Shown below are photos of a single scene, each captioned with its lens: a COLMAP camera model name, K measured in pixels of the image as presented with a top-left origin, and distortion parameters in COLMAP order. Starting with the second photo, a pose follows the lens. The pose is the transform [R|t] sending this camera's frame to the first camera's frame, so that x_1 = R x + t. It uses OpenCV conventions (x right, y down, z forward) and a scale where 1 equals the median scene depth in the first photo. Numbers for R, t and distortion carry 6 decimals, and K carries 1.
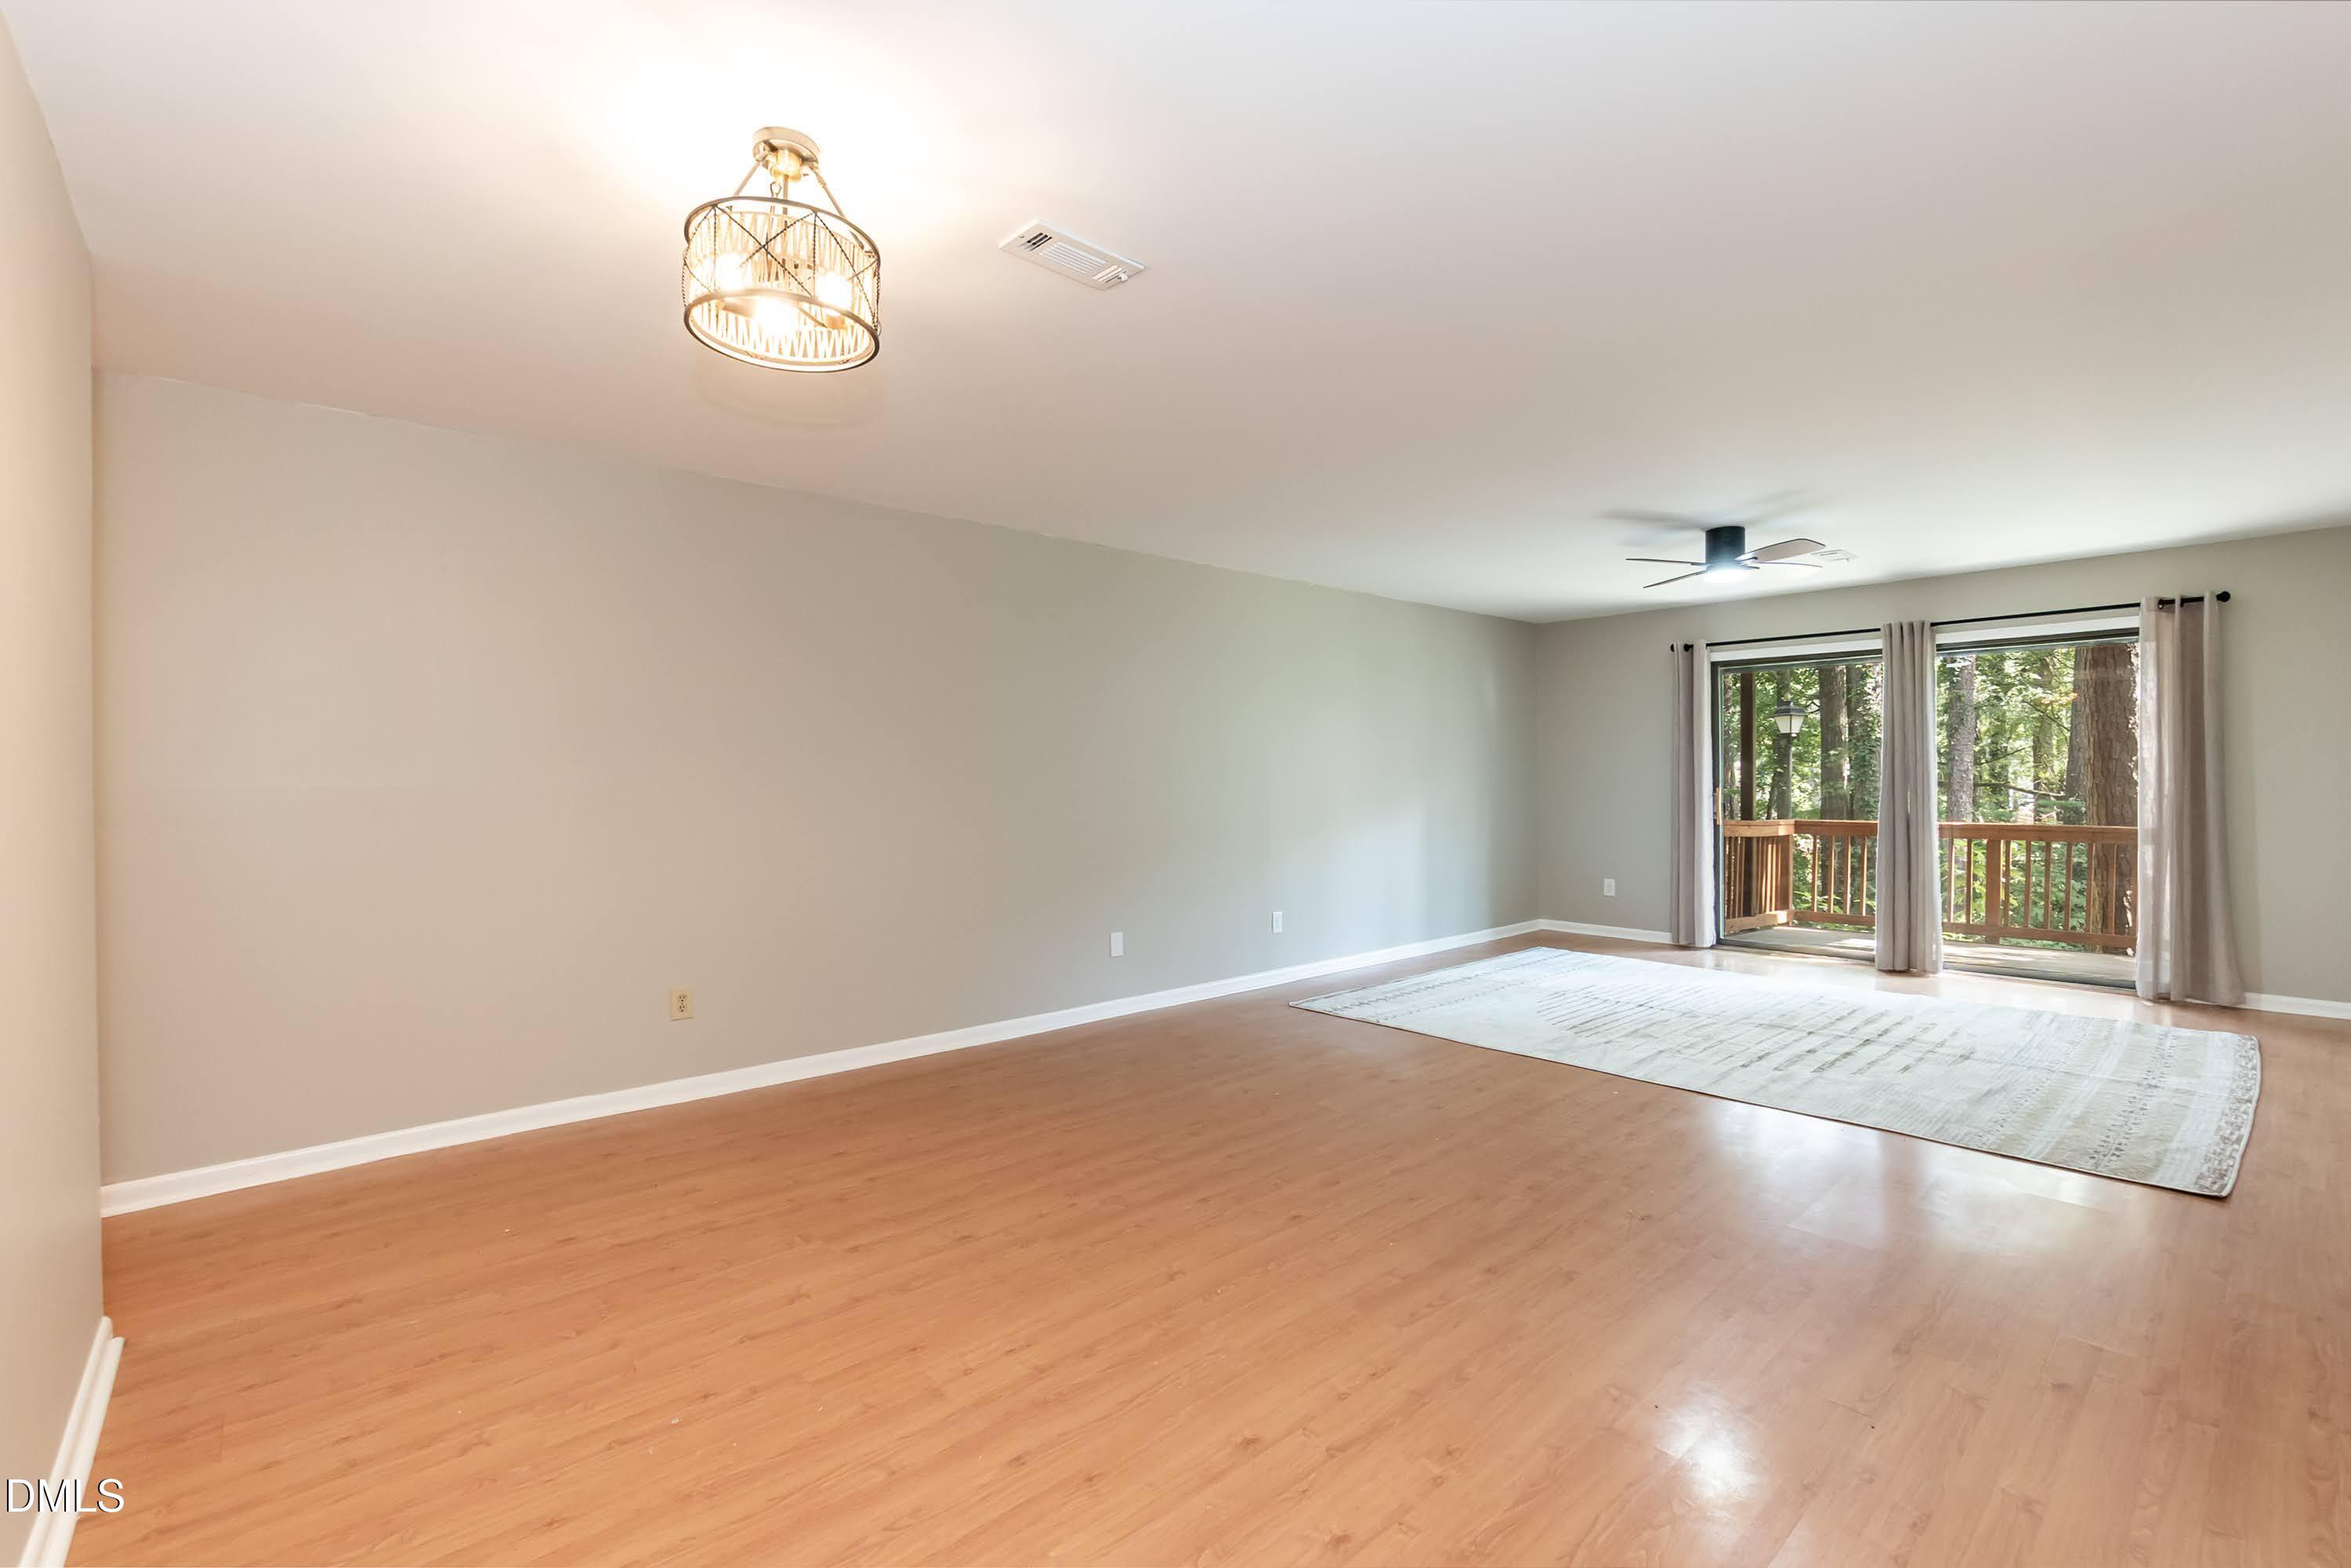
lens RADIAL K [[1016.2, 0, 1175.5], [0, 1016.2, 784.0], [0, 0, 1]] dist [-0.000603, -0.000084]
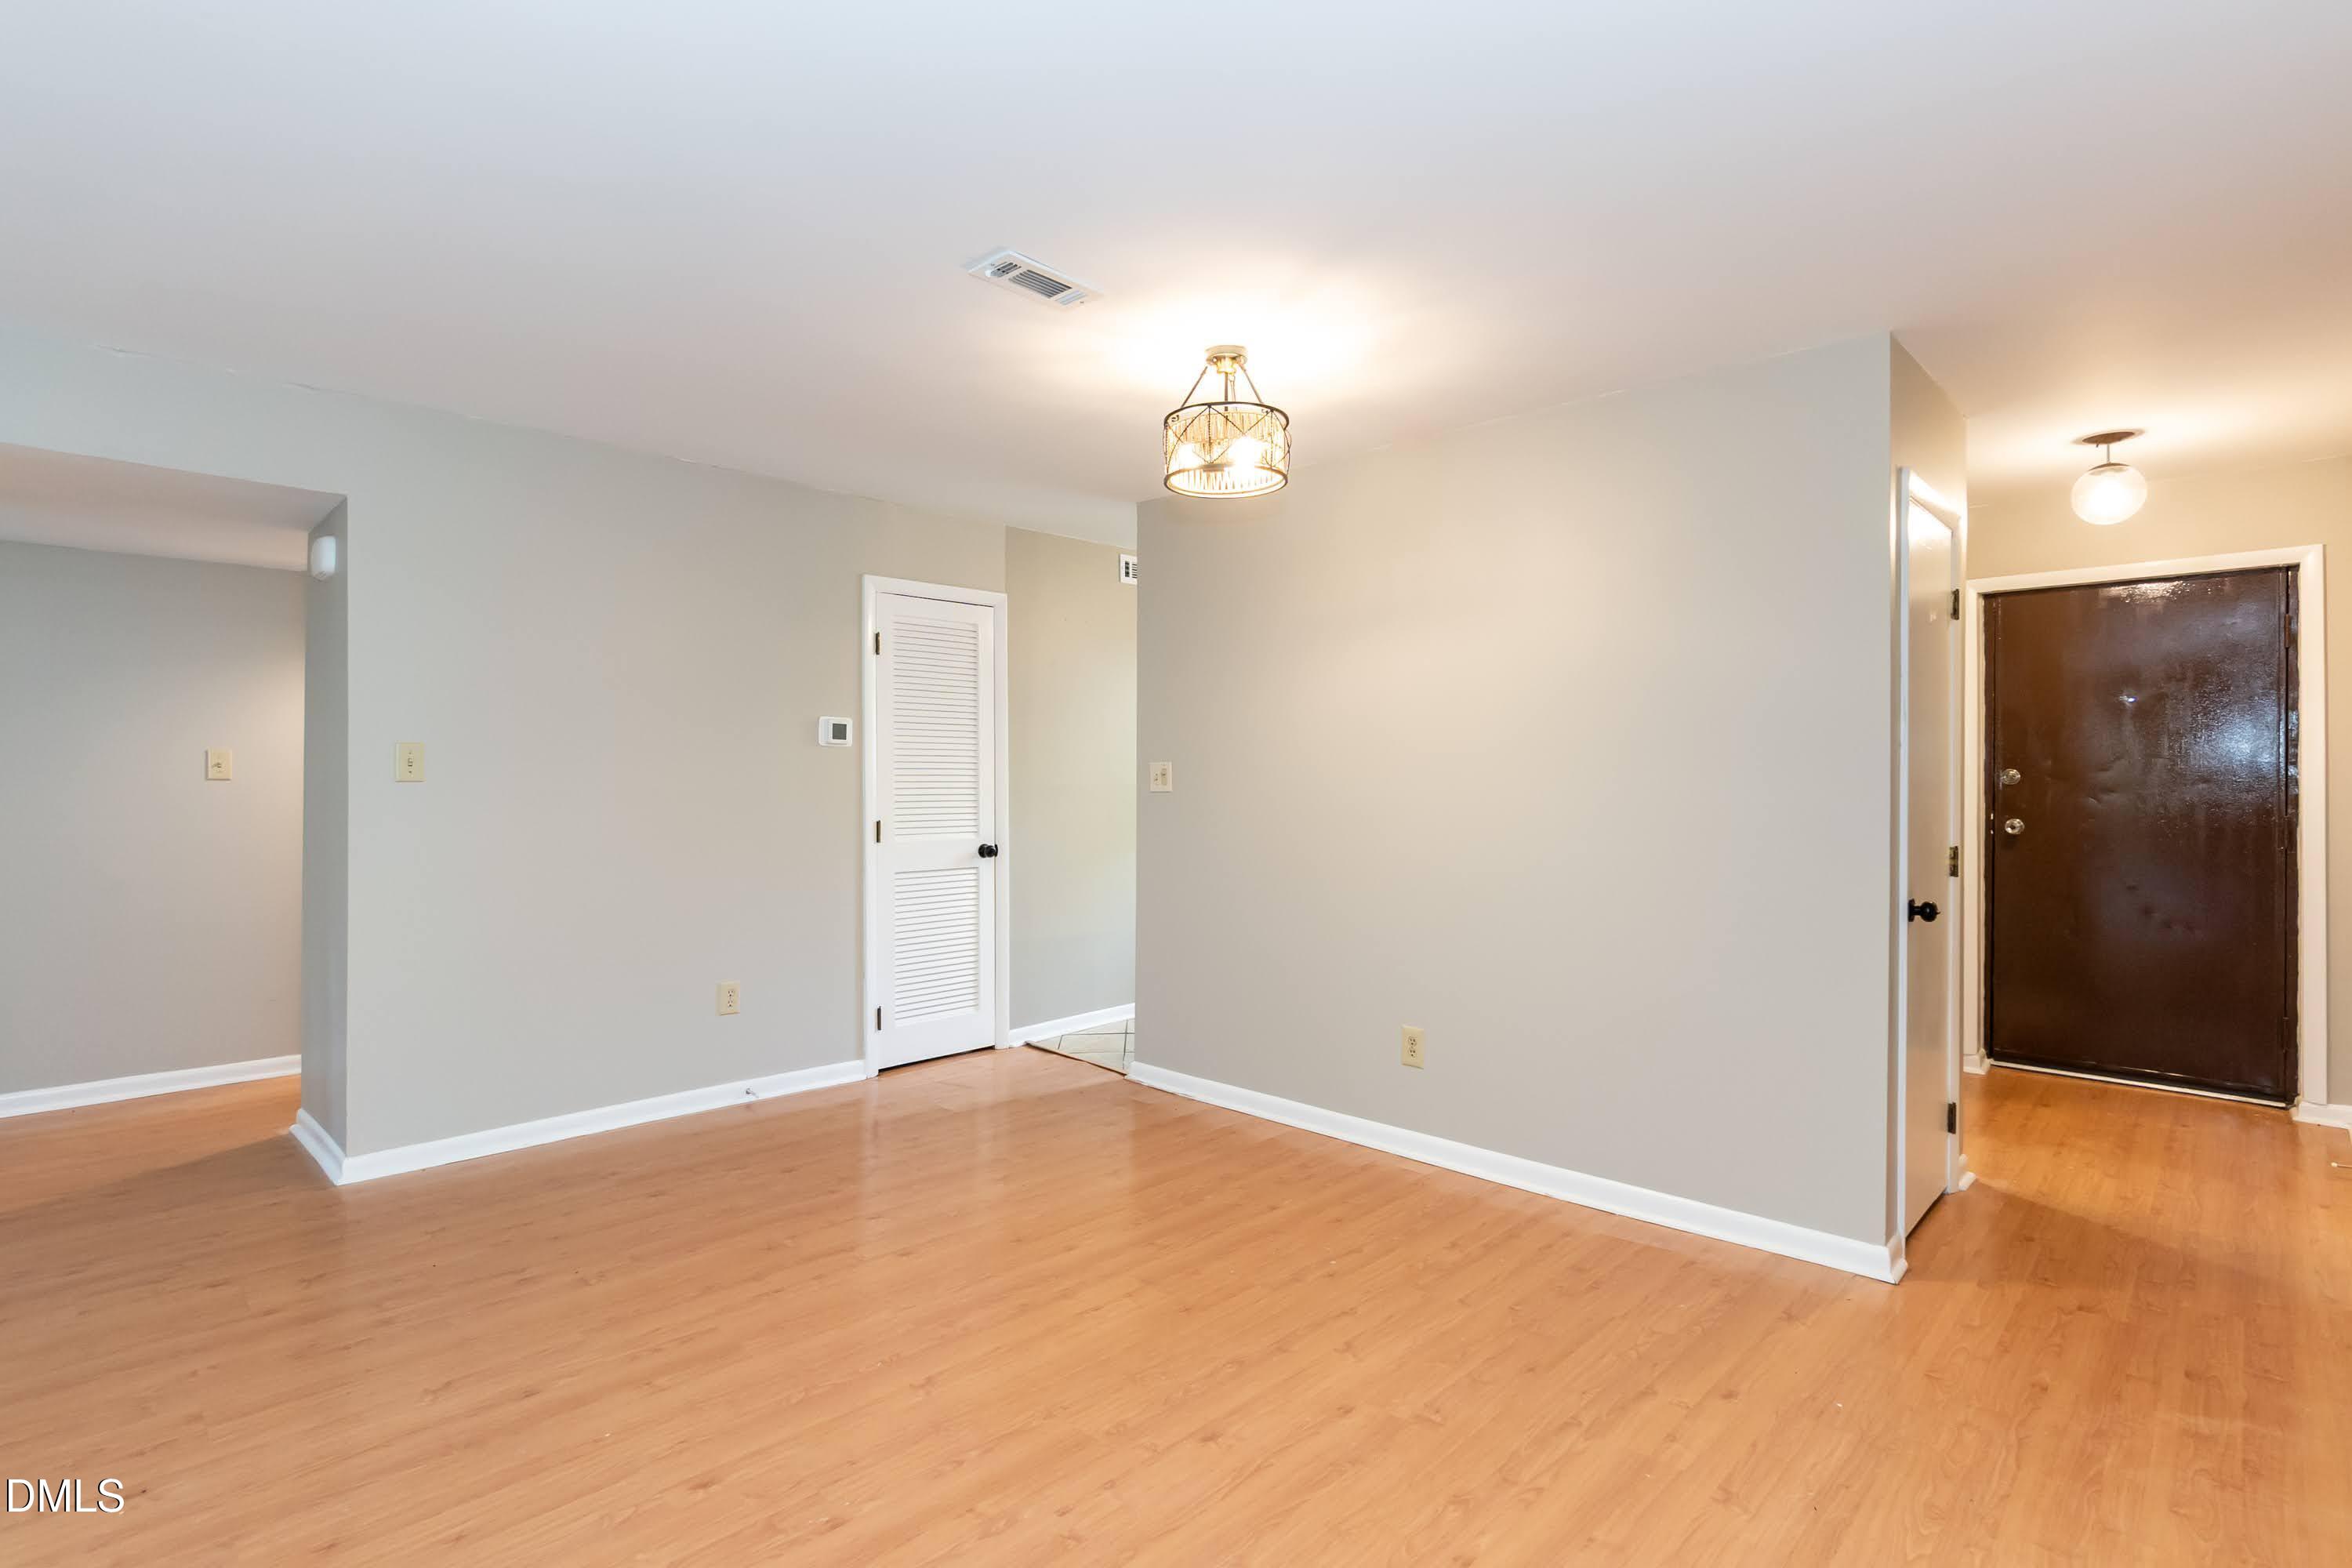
lens RADIAL K [[1105.9, 0, 1176.0], [0, 1105.9, 784.0], [0, 0, 1]] dist [-0.000718, -0.000123]
pose [[-0.996793, 0.001197, -0.080019, -0.116601], [0.000229, 0.999927, 0.012096, -0.014420], [0.080028, 0.012039, -0.996720, 1.668703]]
